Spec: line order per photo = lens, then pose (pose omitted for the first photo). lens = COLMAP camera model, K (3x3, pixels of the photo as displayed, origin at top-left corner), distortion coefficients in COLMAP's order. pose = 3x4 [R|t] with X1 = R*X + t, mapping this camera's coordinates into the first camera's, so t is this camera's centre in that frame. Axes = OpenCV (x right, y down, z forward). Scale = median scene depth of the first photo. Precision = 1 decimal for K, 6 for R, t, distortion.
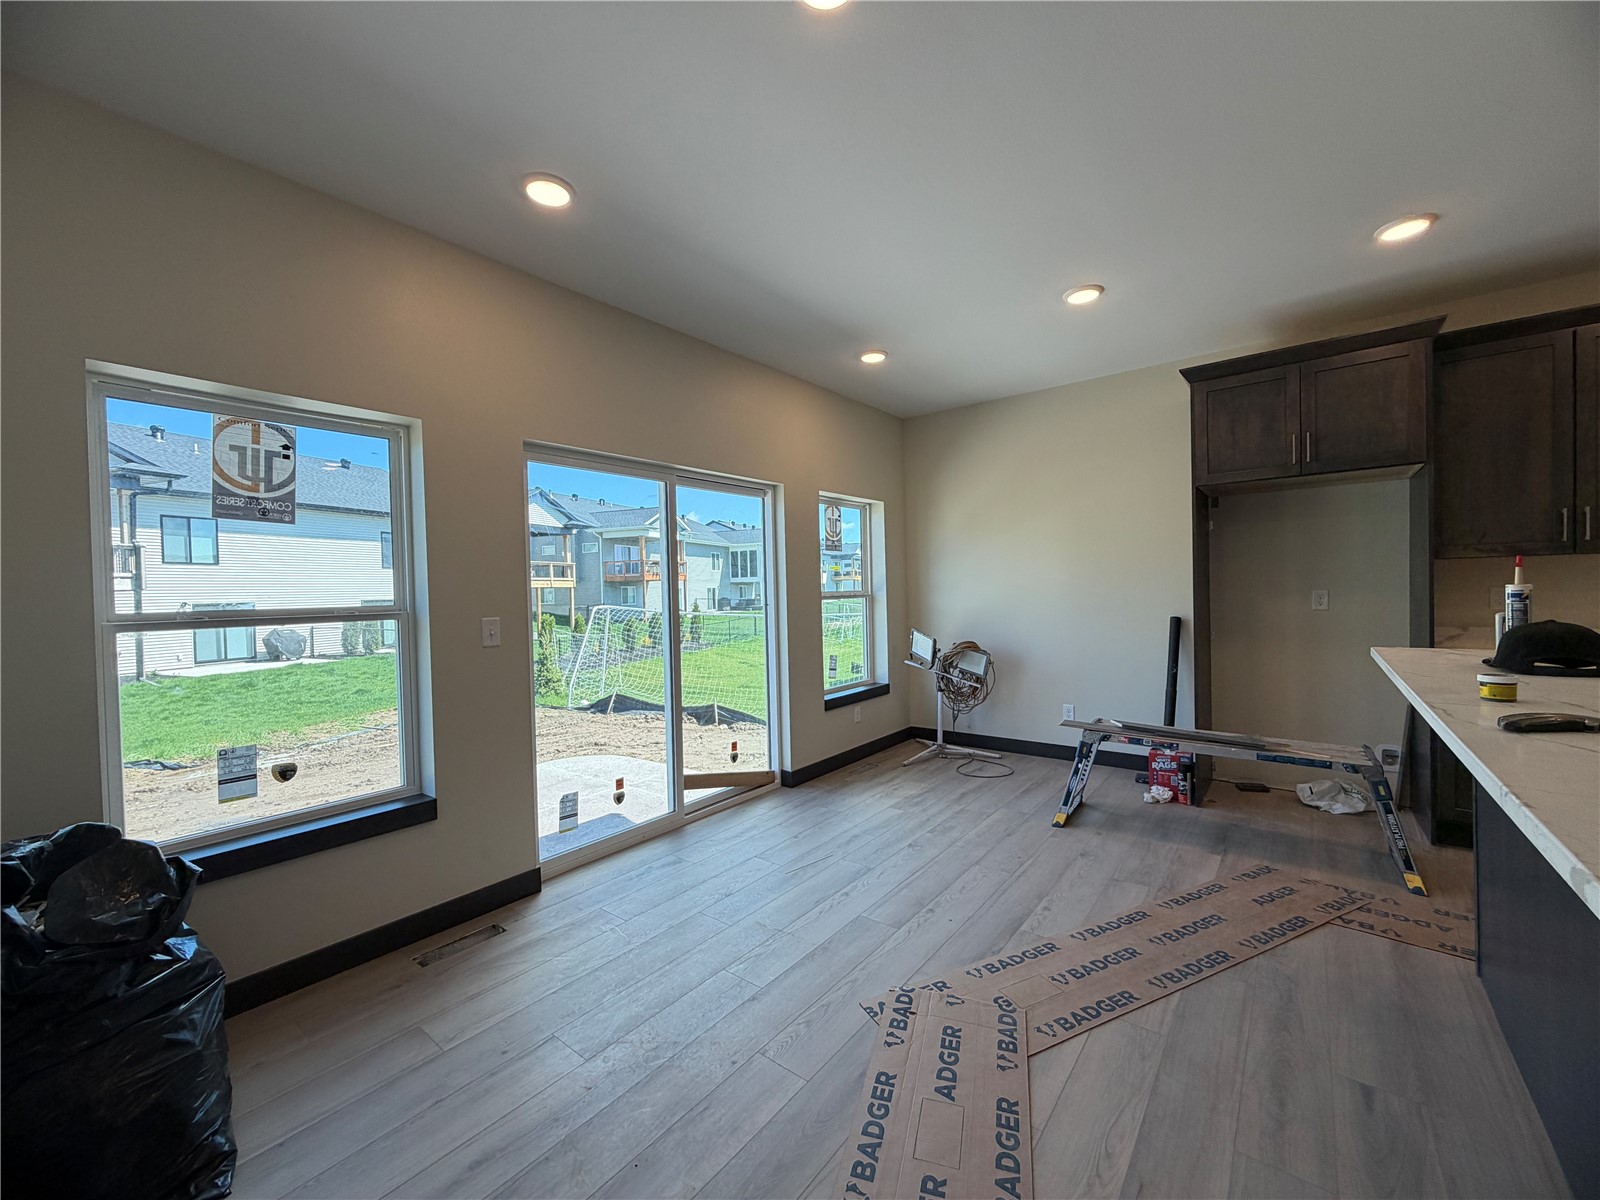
lens RADIAL K [[633.2, 0, 797.0], [0, 633.2, 602.7], [0, 0, 1]] dist [-0.000355, -0.000459]
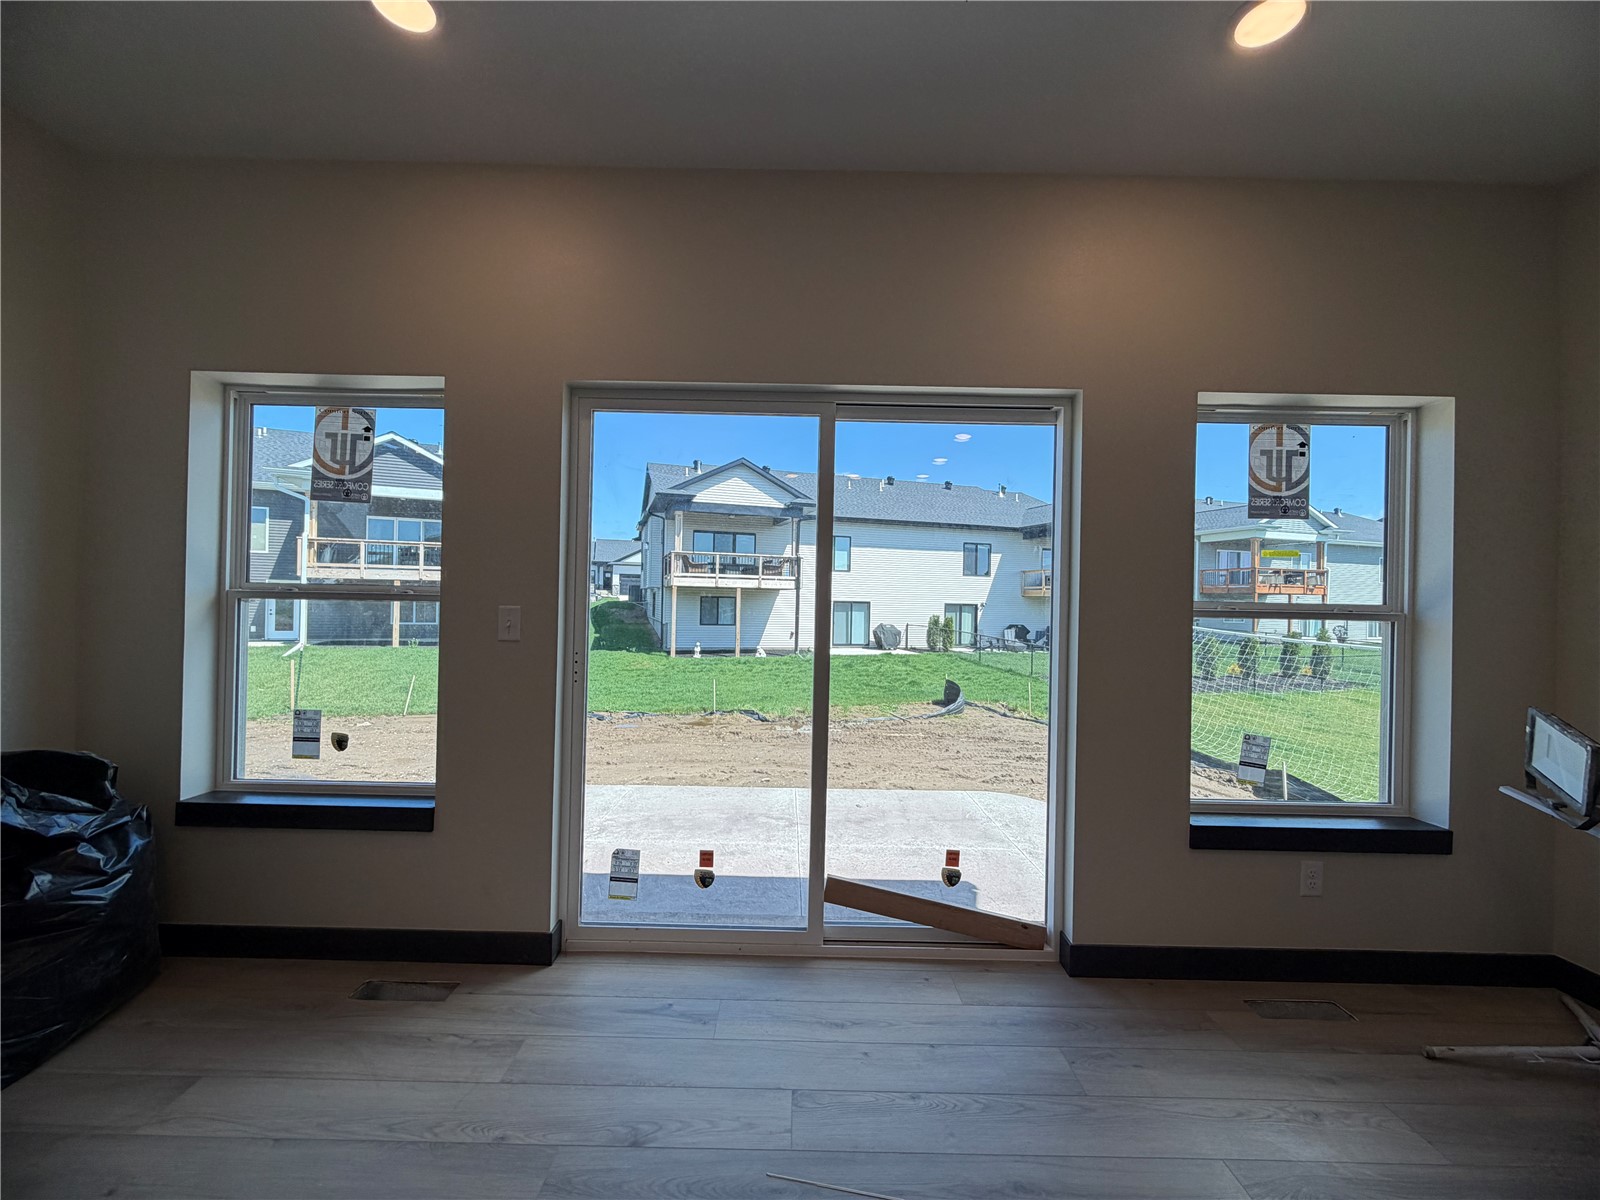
lens RADIAL K [[635.7, 0, 800.0], [0, 635.7, 600.0], [0, 0, 1]] dist [0.001331, -0.000238]
pose [[0.622668, 0.035282, -0.781690, 0.246459], [-0.051949, 0.998643, 0.003694, -0.003791], [0.780760, 0.038308, 0.623656, 0.490048]]
